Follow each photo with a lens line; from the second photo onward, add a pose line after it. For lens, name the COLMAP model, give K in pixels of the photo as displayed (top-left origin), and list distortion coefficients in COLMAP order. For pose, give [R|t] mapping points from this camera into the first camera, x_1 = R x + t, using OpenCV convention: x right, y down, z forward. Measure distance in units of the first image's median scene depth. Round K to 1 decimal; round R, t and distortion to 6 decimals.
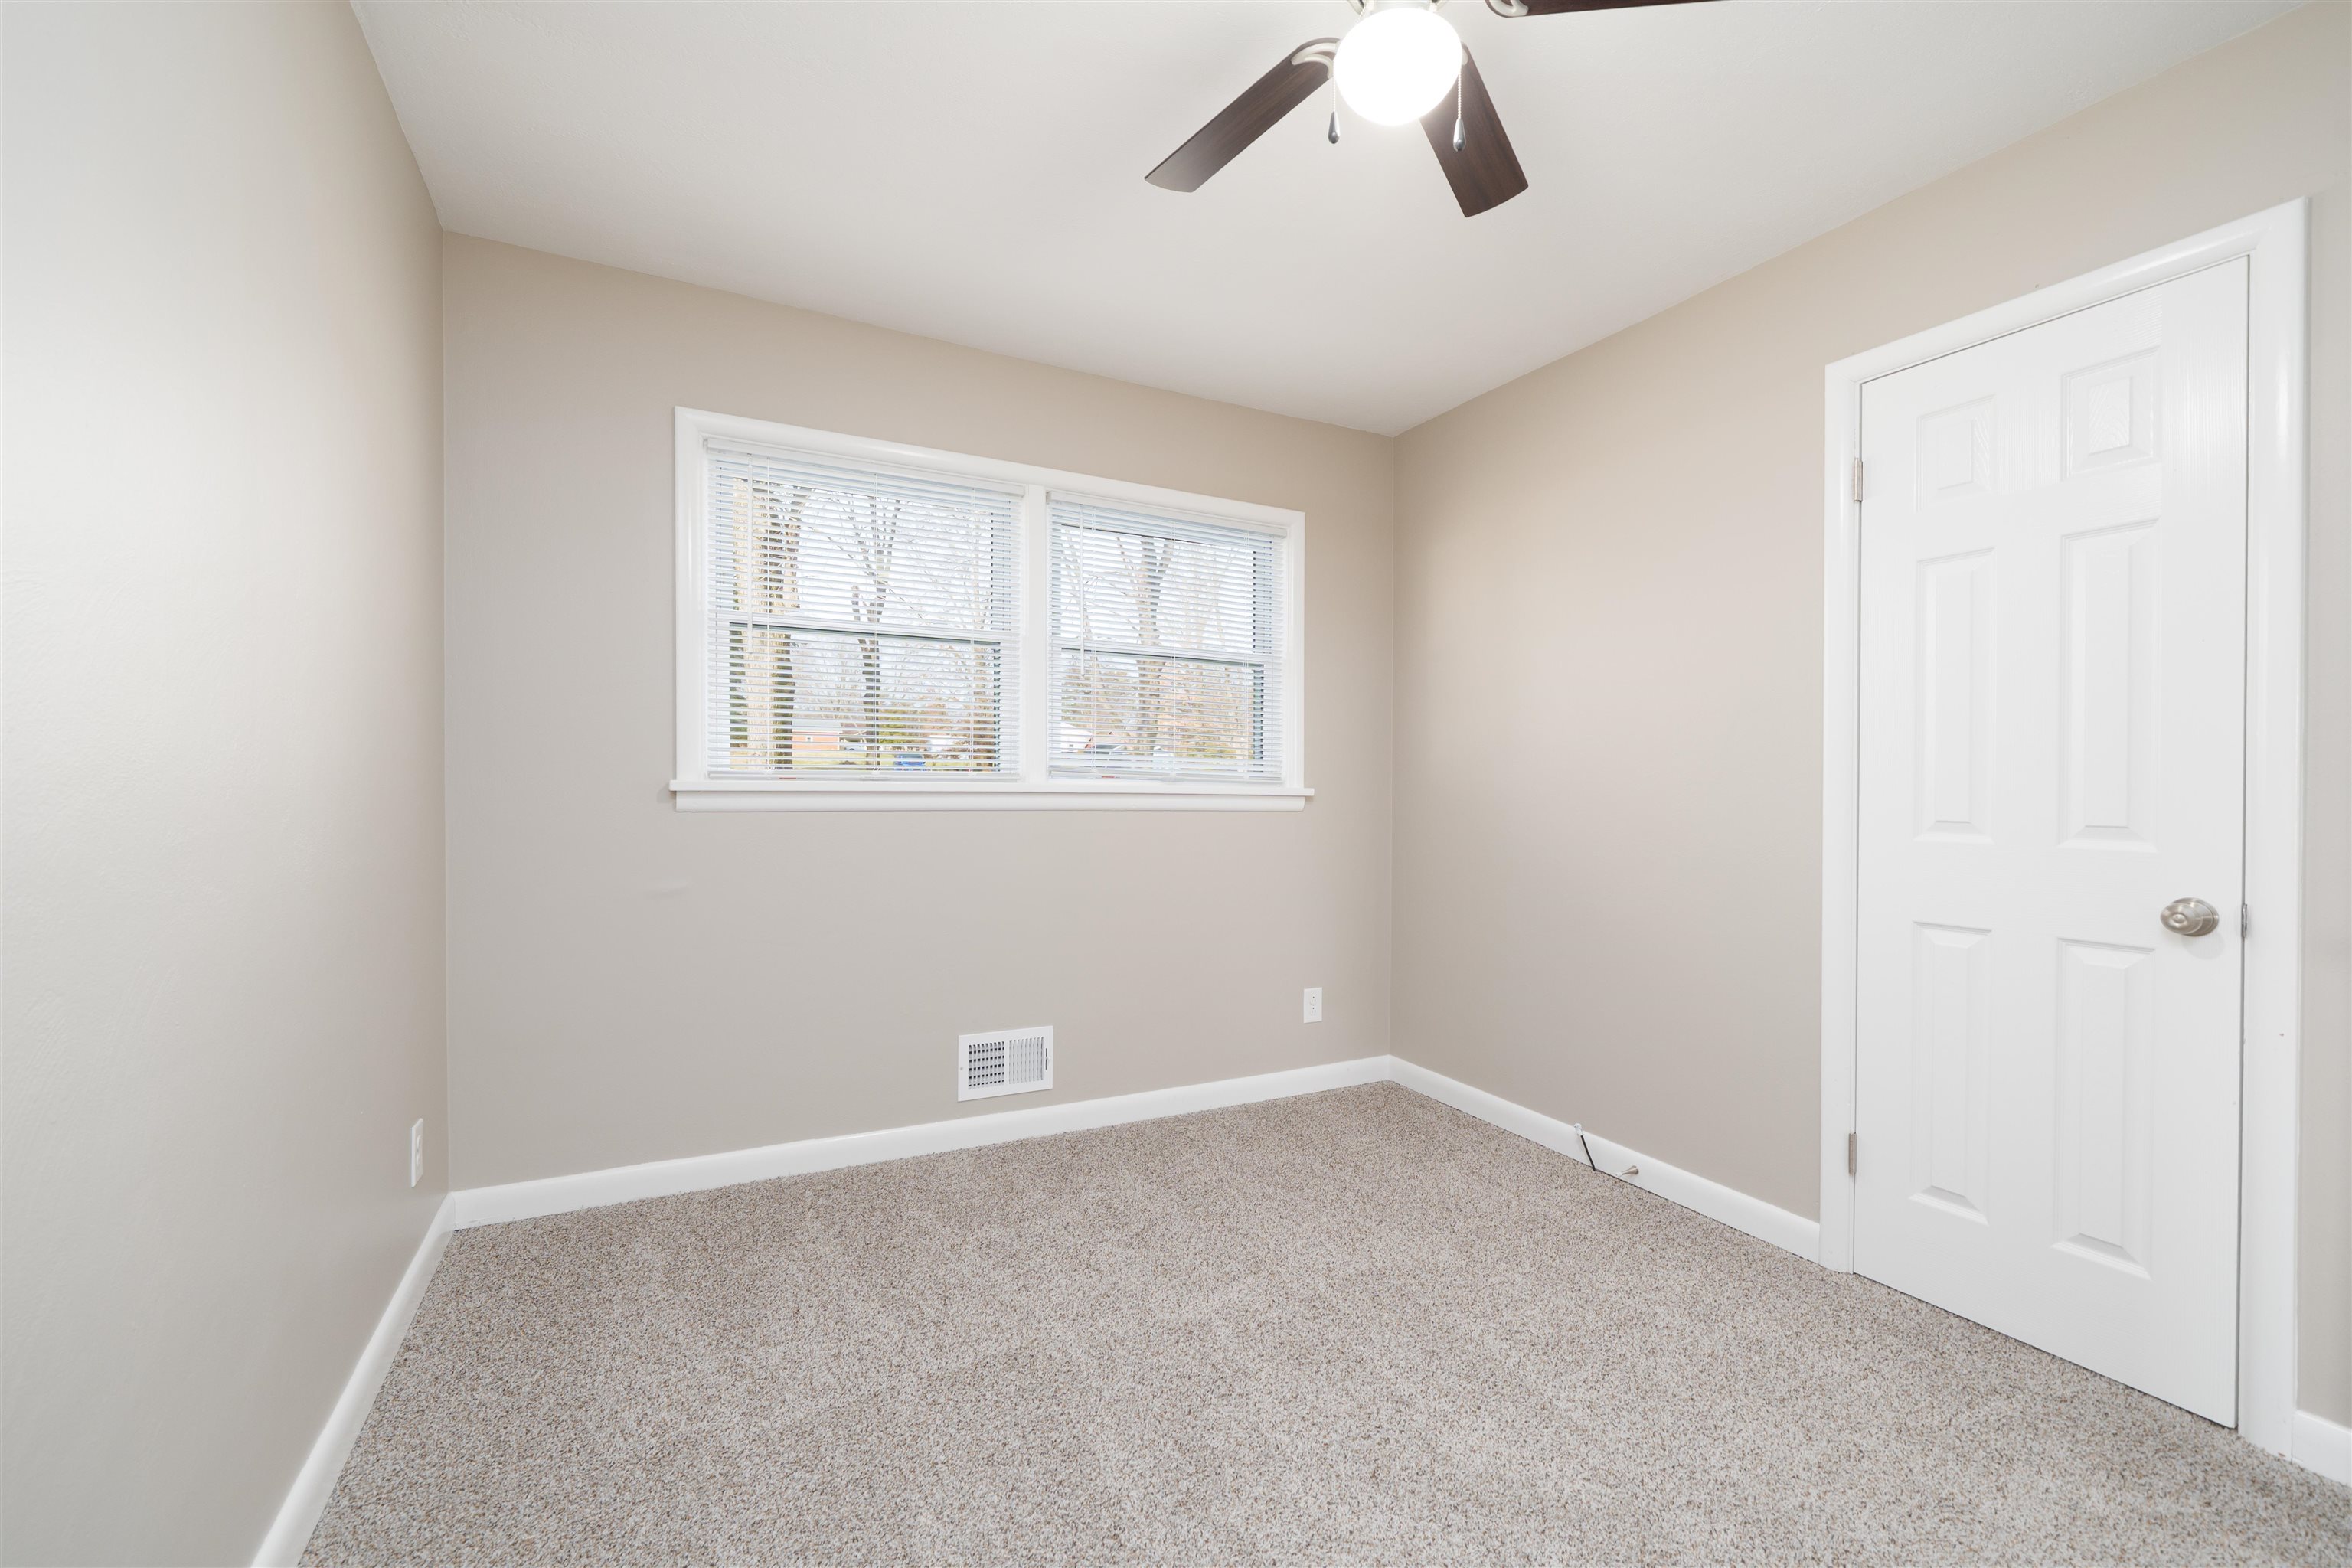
lens RADIAL K [[941.8, 0, 1175.5], [0, 941.8, 785.6], [0, 0, 1]] dist [-0.018620, -0.000338]
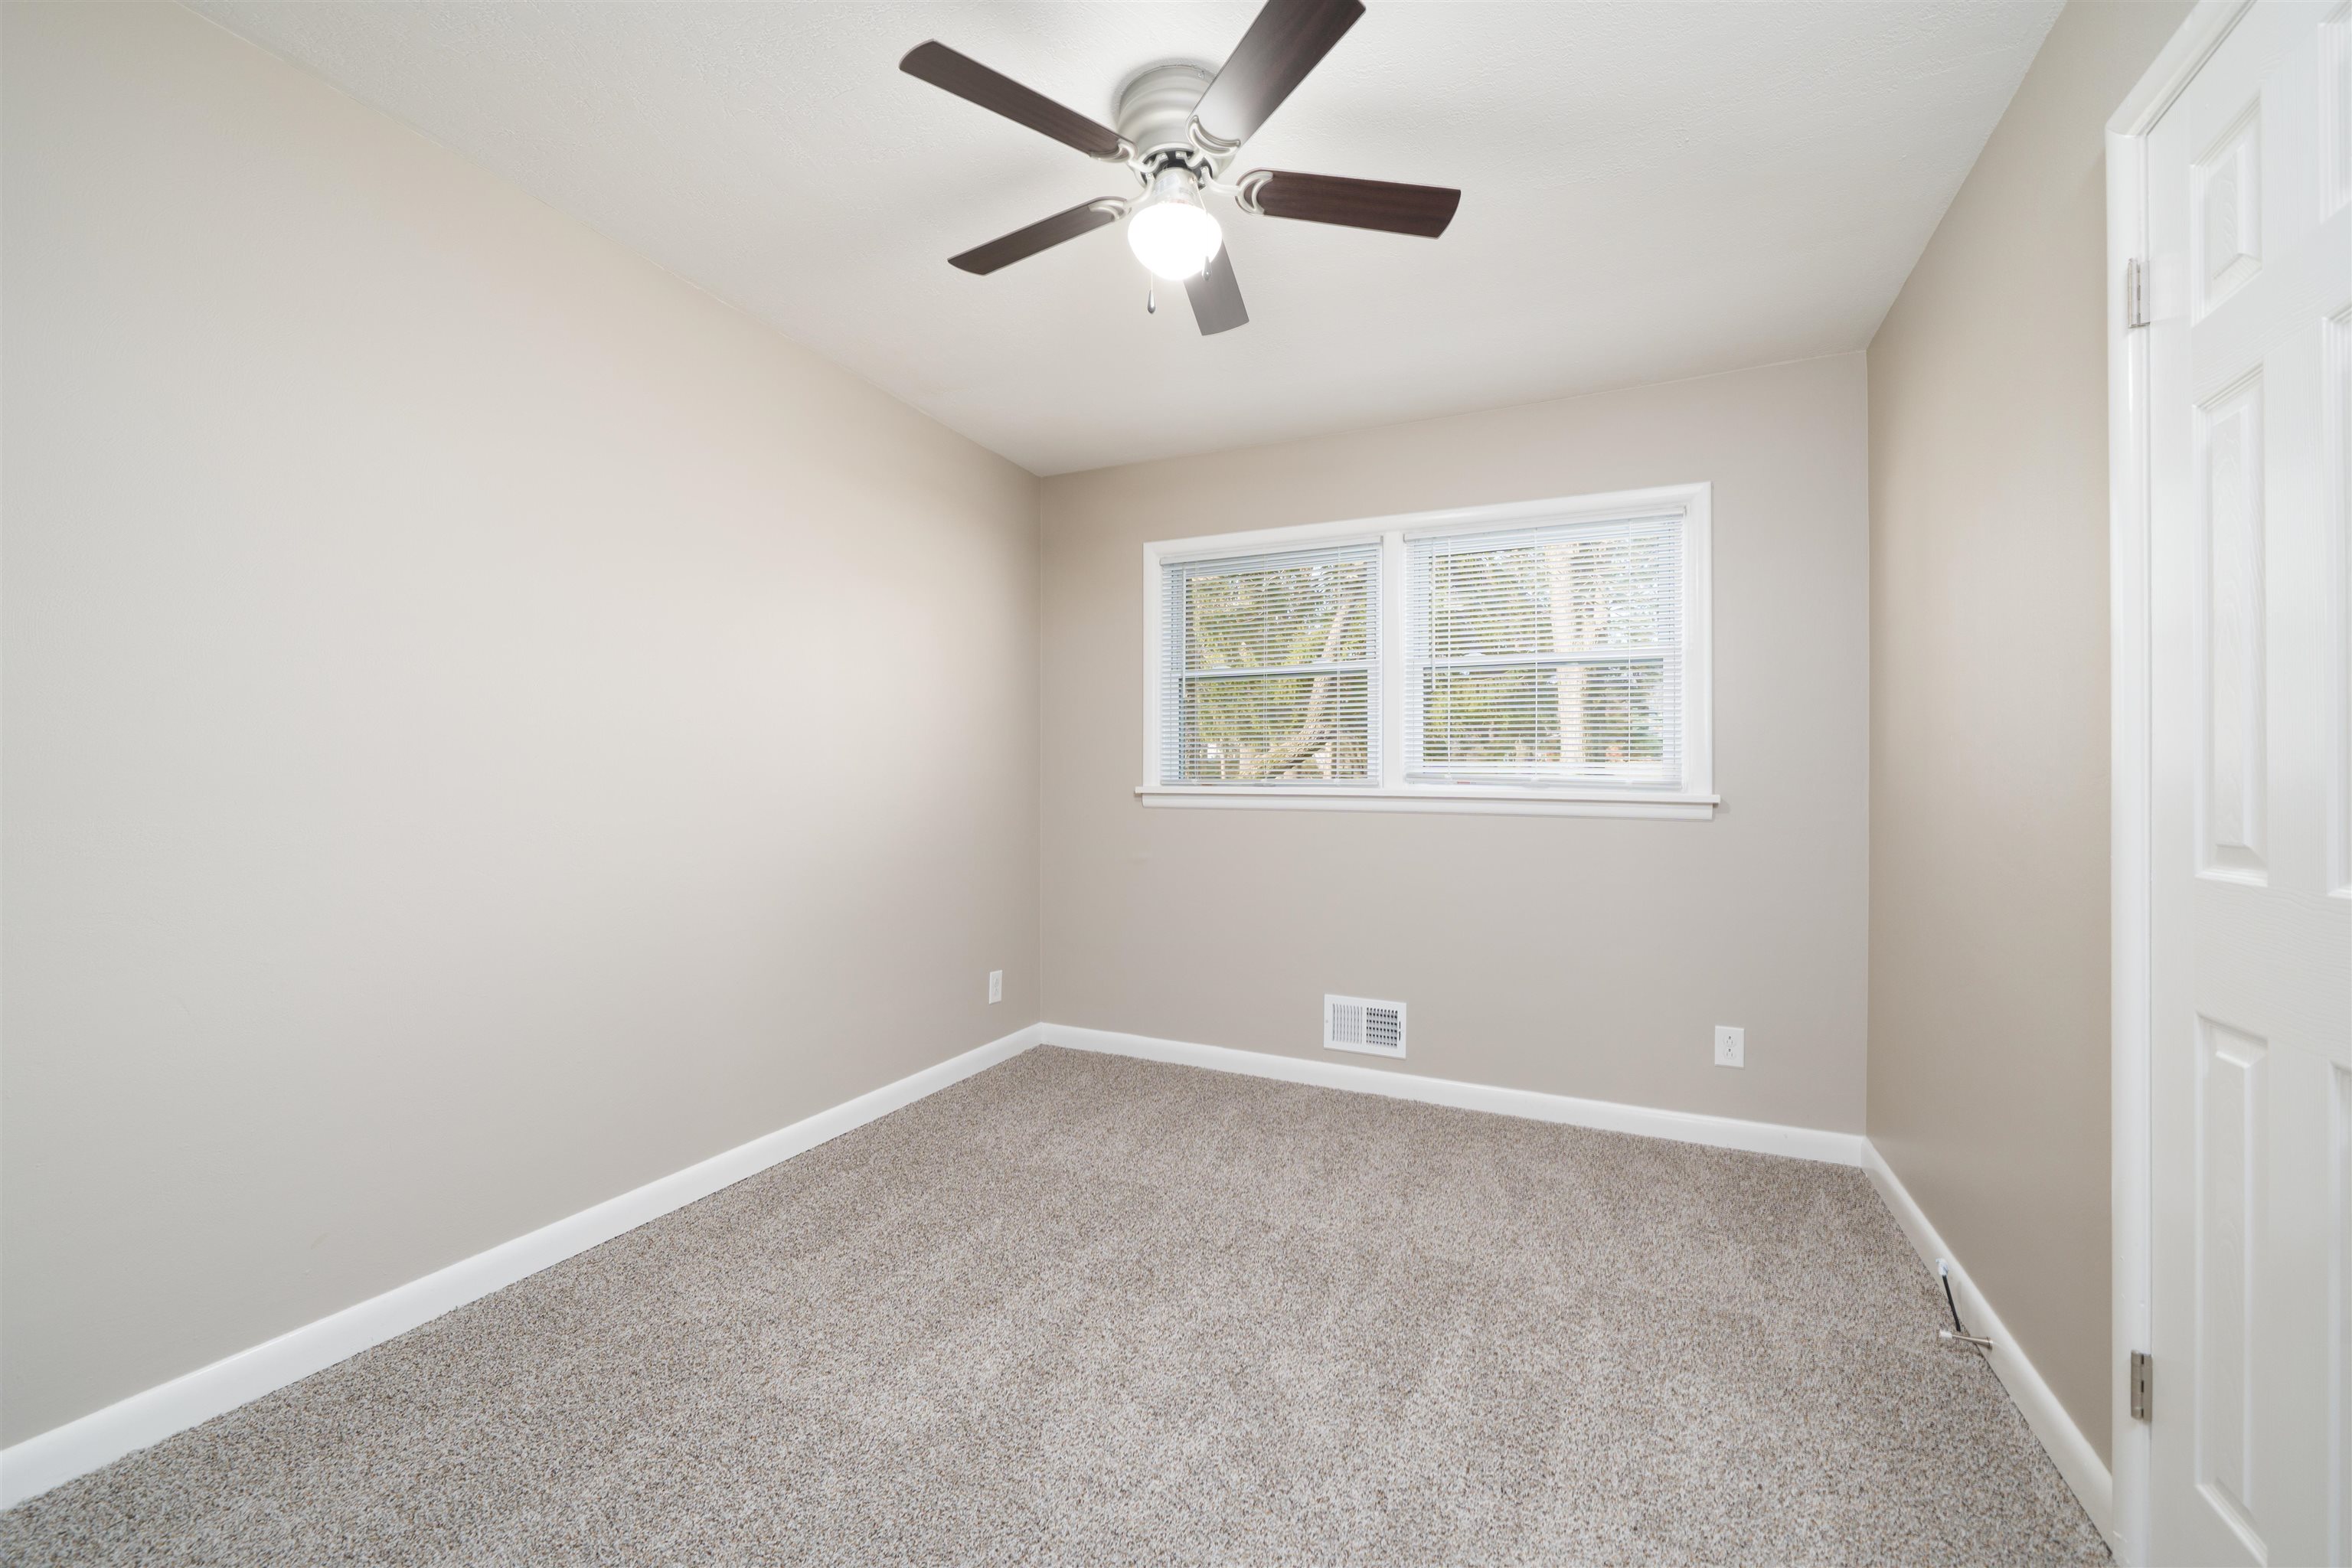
lens RADIAL K [[941.8, 0, 1199.2], [0, 941.8, 778.8], [0, 0, 1]] dist [-0.018620, -0.000338]
pose [[0.618701, -0.011913, -0.785536, 0.625589], [-0.005317, 0.999799, -0.019350, 0.009404], [0.785608, 0.016149, 0.618513, 0.104513]]
